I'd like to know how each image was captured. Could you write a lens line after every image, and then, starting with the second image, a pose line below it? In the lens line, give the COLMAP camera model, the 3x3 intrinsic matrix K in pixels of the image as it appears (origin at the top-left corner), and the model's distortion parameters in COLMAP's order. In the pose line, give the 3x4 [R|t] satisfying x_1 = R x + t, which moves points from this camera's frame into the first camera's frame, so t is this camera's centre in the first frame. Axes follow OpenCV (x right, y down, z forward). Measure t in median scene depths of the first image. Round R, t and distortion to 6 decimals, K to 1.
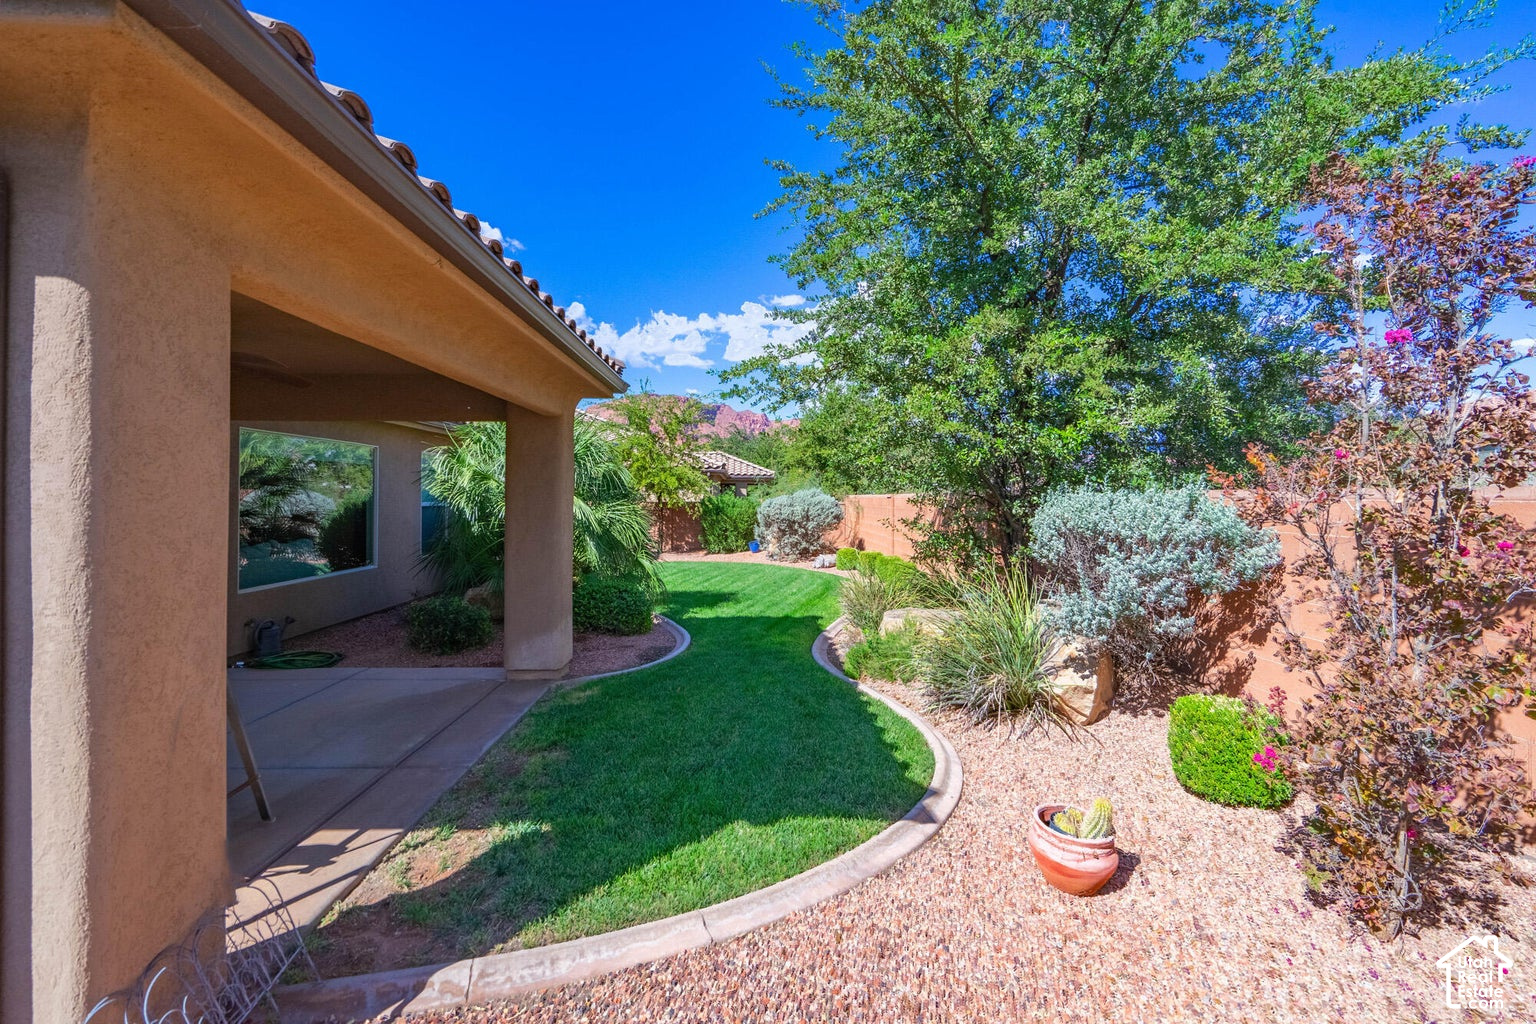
lens RADIAL K [[705.9, 0, 770.7], [0, 705.9, 504.2], [0, 0, 1]] dist [-0.011850, -0.000563]
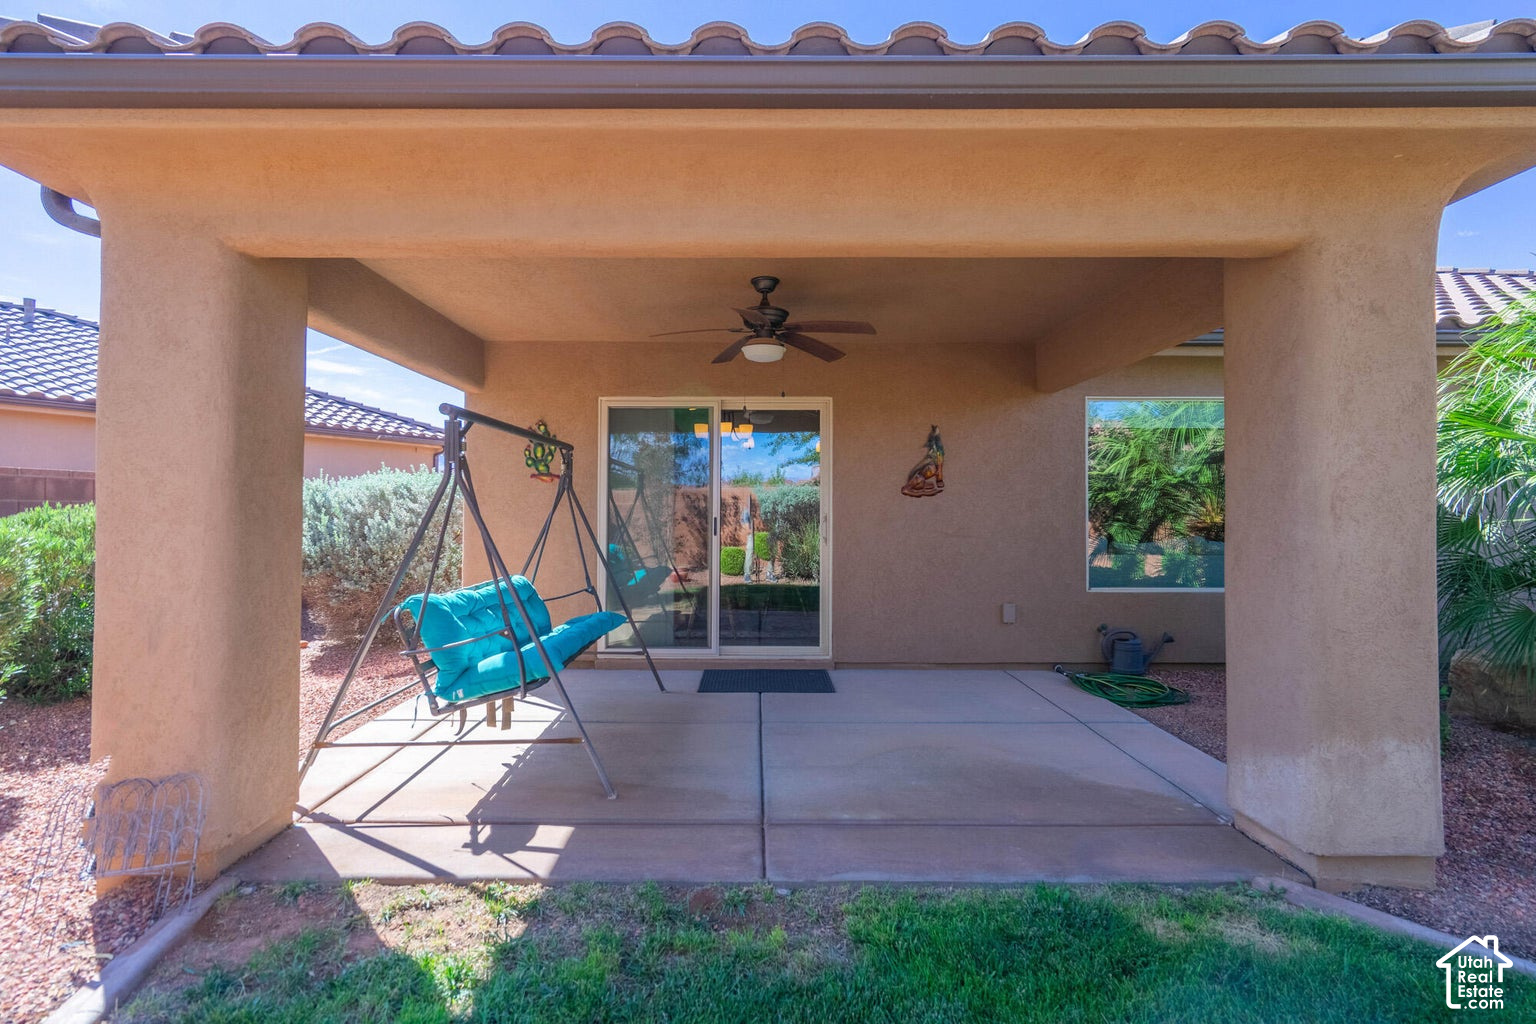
lens RADIAL K [[705.9, 0, 767.0], [0, 705.9, 500.6], [0, 0, 1]] dist [-0.011850, -0.000563]
pose [[-0.035981, -0.014253, -0.999251, 0.253158], [-0.013737, 0.999811, -0.013766, 0.071047], [0.999258, 0.013231, -0.036170, 1.376780]]
